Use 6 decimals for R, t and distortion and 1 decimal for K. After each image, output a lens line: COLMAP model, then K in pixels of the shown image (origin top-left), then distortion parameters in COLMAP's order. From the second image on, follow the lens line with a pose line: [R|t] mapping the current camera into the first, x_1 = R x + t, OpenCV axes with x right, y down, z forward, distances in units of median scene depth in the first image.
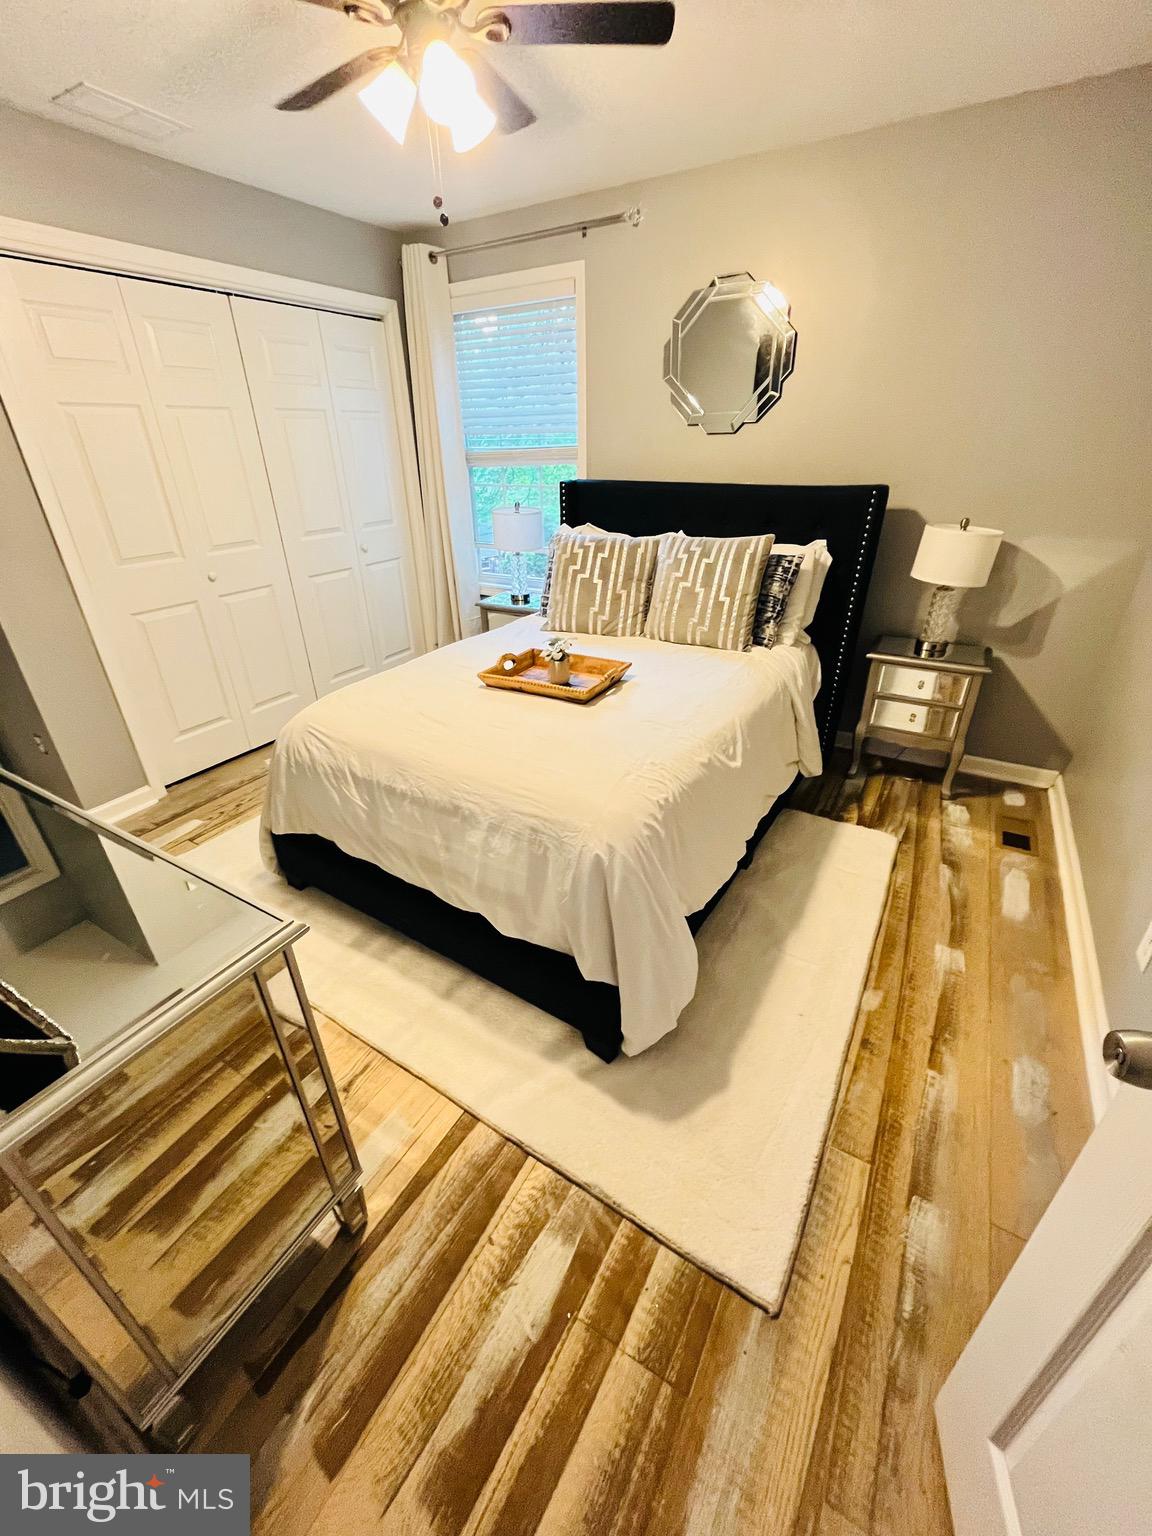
lens RADIAL K [[622.6, 0, 571.3], [0, 622.6, 765.3], [0, 0, 1]] dist [-0.002604, -0.000324]
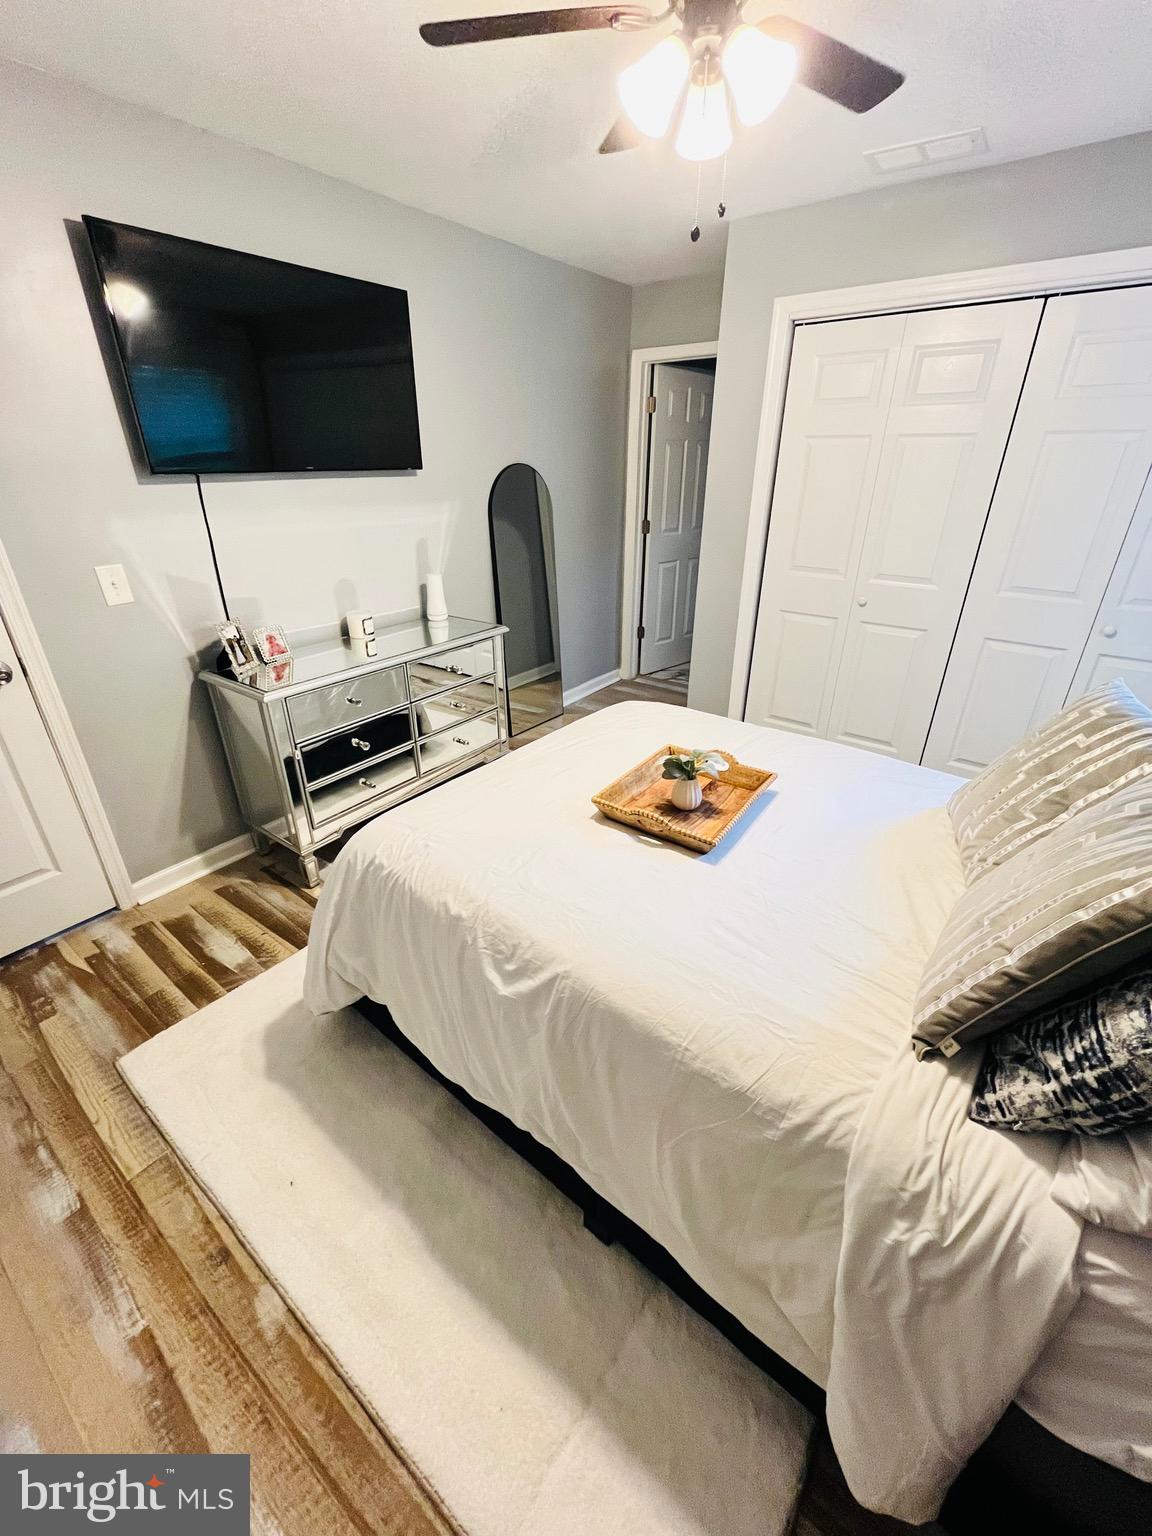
lens RADIAL K [[622.6, 0, 573.0], [0, 622.6, 764.9], [0, 0, 1]] dist [-0.002604, -0.000324]
pose [[-0.103108, 0.453238, -0.885406, 0.964466], [-0.459617, 0.767710, 0.446513, -0.671186], [0.882112, 0.452987, 0.129159, 1.152435]]
